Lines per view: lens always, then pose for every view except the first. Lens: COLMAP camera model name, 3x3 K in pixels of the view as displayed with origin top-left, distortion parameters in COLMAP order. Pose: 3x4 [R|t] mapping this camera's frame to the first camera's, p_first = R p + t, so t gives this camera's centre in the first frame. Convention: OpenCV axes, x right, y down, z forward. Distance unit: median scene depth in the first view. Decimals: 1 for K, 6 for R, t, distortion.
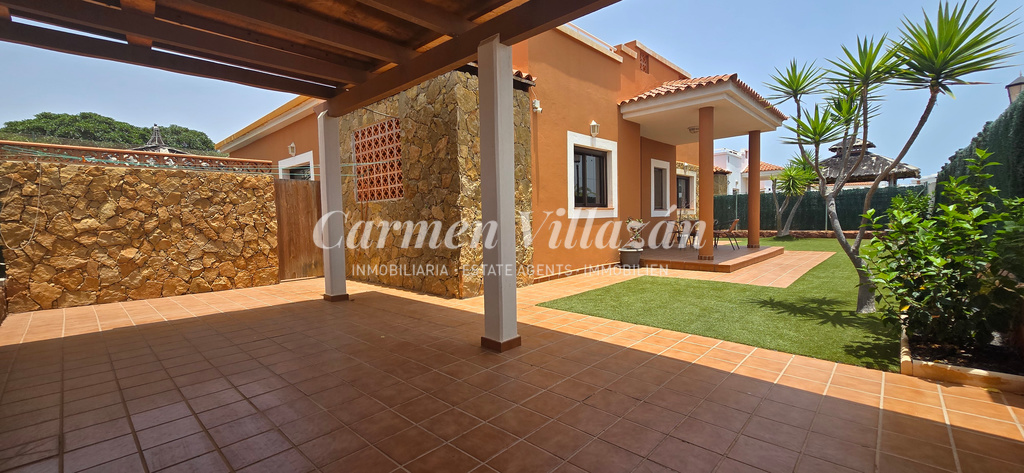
lens RADIAL K [[417.6, 0, 511.2], [0, 417.6, 240.8], [0, 0, 1]] dist [-0.004491, 0.000400]
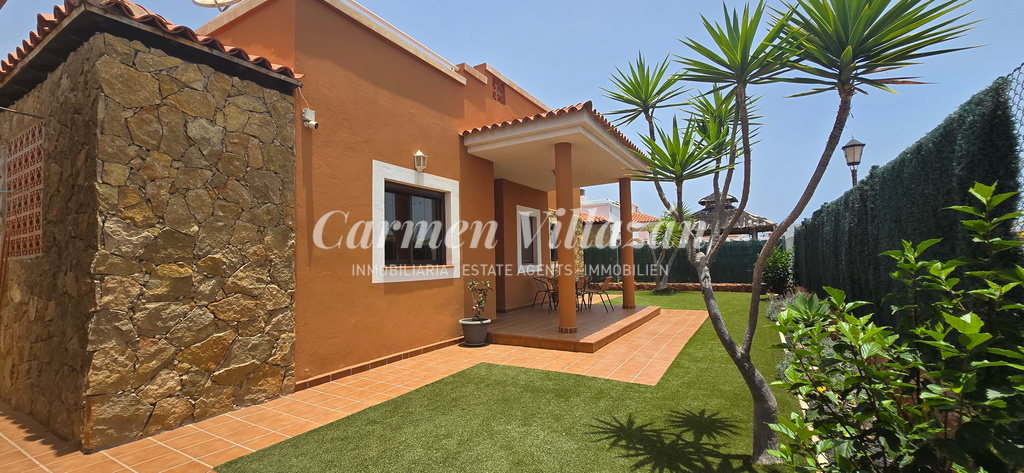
lens RADIAL K [[417.6, 0, 511.2], [0, 417.6, 240.8], [0, 0, 1]] dist [-0.004491, 0.000400]
pose [[0.975468, 0.012942, 0.219762, 0.208319], [0.011495, 0.993915, -0.109552, -0.045131], [-0.219842, 0.109391, 0.969383, 0.270697]]
